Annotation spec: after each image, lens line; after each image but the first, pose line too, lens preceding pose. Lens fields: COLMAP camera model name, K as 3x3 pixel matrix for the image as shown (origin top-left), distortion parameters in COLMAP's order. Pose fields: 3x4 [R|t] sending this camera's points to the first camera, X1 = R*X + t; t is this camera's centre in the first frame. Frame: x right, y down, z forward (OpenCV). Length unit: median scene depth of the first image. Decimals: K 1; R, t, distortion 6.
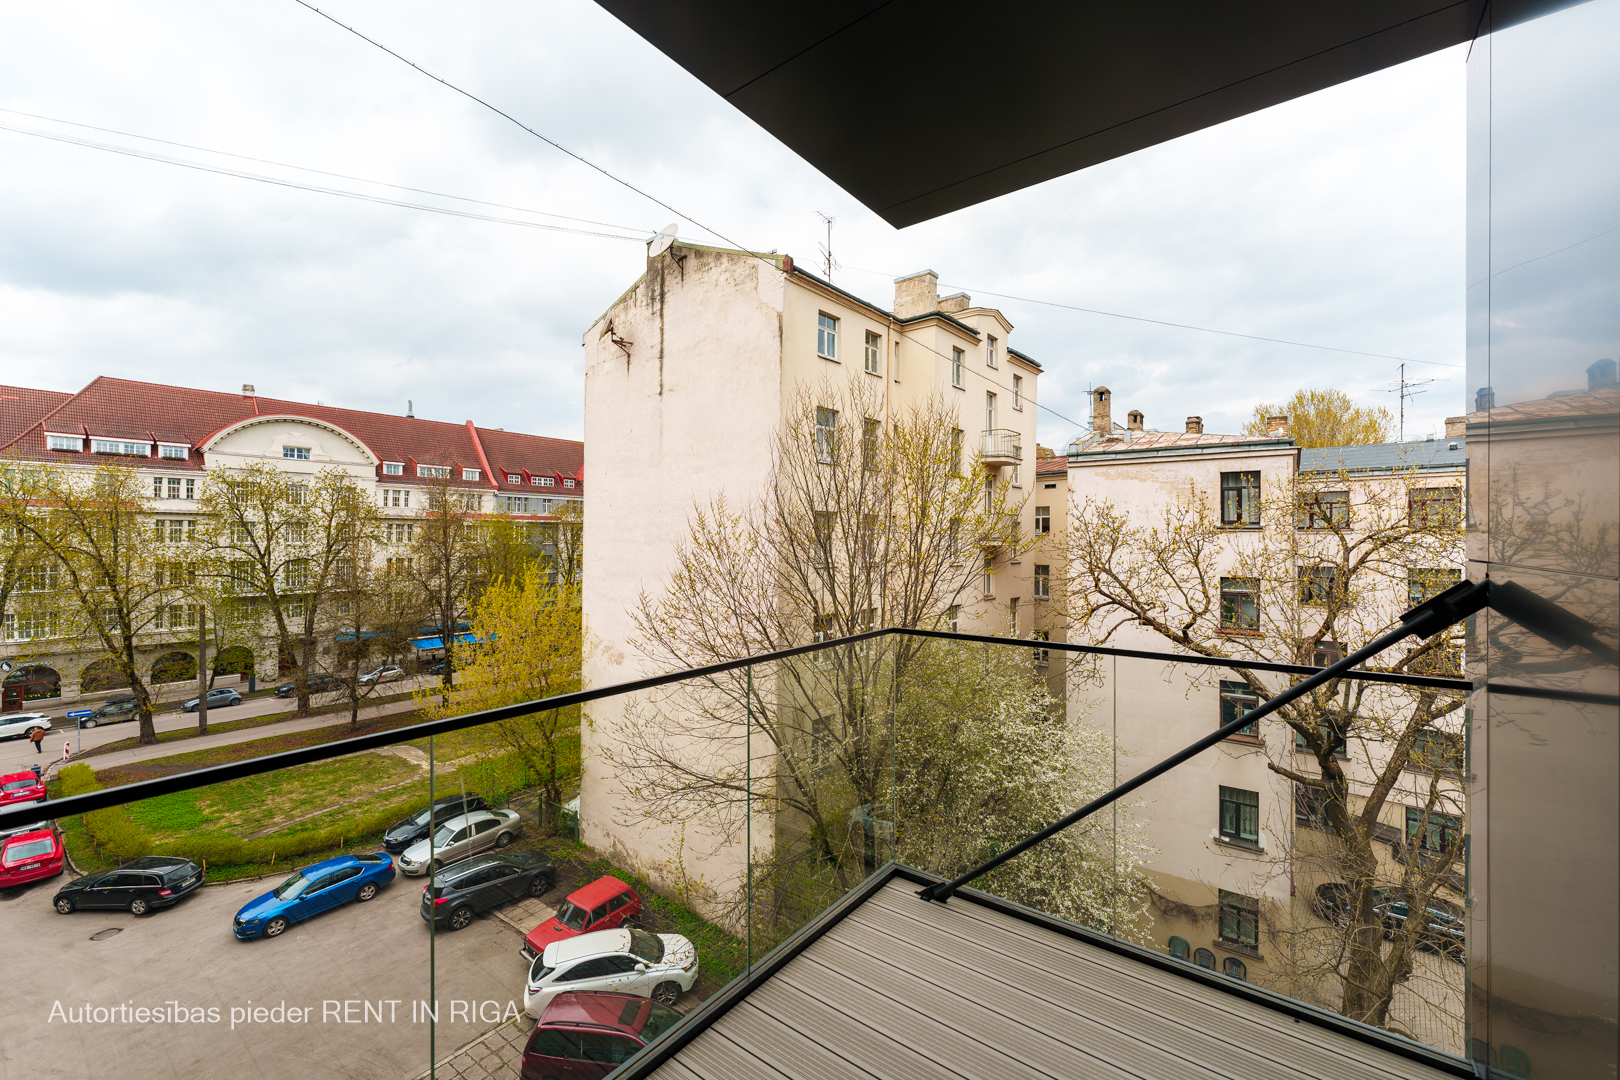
lens RADIAL K [[656.2, 0, 808.0], [0, 656.2, 541.4], [0, 0, 1]] dist [0.000642, 0.000948]
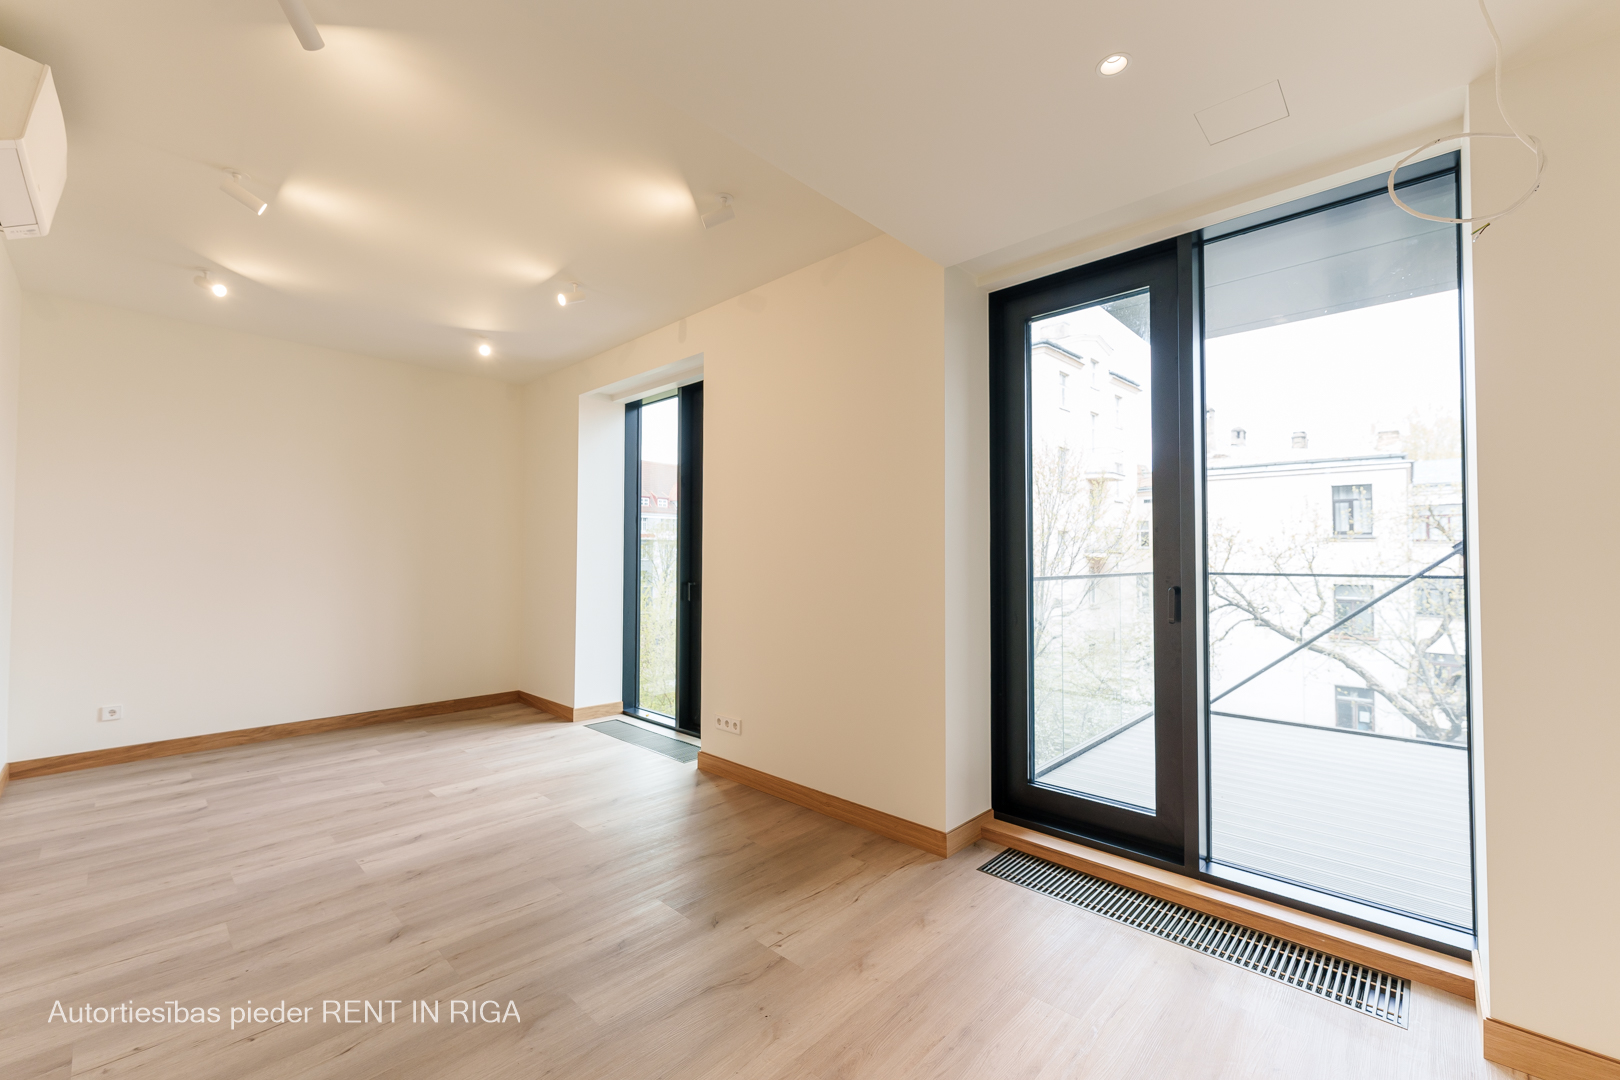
lens RADIAL K [[656.2, 0, 813.8], [0, 656.2, 543.6], [0, 0, 1]] dist [0.000642, 0.000948]
pose [[0.994883, -0.000868, -0.101028, -0.101761], [-0.001599, 0.999703, -0.024330, 0.016763], [0.101019, 0.024367, 0.994586, -0.144336]]
